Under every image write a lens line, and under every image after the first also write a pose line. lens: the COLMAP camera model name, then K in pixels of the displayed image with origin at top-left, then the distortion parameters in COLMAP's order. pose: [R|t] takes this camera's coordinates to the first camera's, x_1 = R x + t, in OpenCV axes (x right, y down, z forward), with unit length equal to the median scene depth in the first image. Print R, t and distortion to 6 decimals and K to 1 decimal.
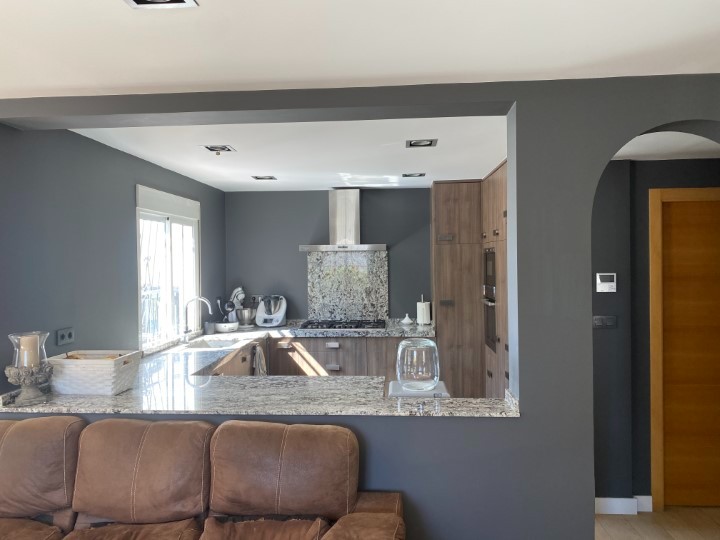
lens RADIAL K [[549.1, 0, 358.5], [0, 549.1, 271.7], [0, 0, 1]] dist [0.011680, -0.007338]
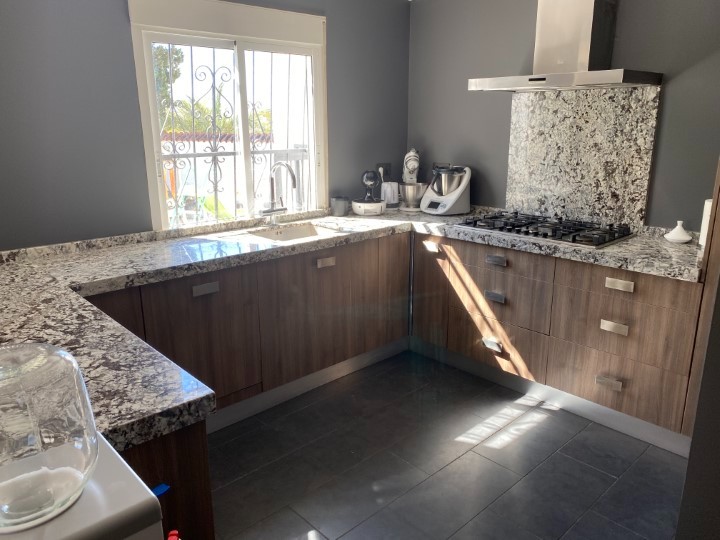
lens RADIAL K [[549.1, 0, 356.5], [0, 549.1, 266.8], [0, 0, 1]] dist [0.011680, -0.007338]
pose [[0.727975, 0.182335, -0.660913, 0.224521], [-0.017215, 0.968544, 0.248244, 0.000273], [0.685388, -0.169338, 0.708215, 0.487086]]
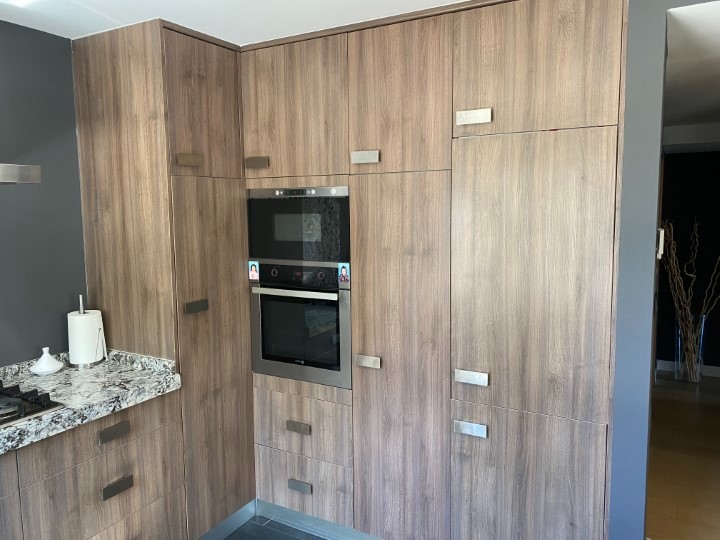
lens RADIAL K [[549.1, 0, 364.0], [0, 549.1, 263.6], [0, 0, 1]] dist [0.011680, -0.007338]
pose [[0.417057, -0.084000, 0.904990, -0.184881], [0.021122, 0.996347, 0.082746, -0.012765], [-0.908635, -0.015394, 0.417308, 0.669990]]
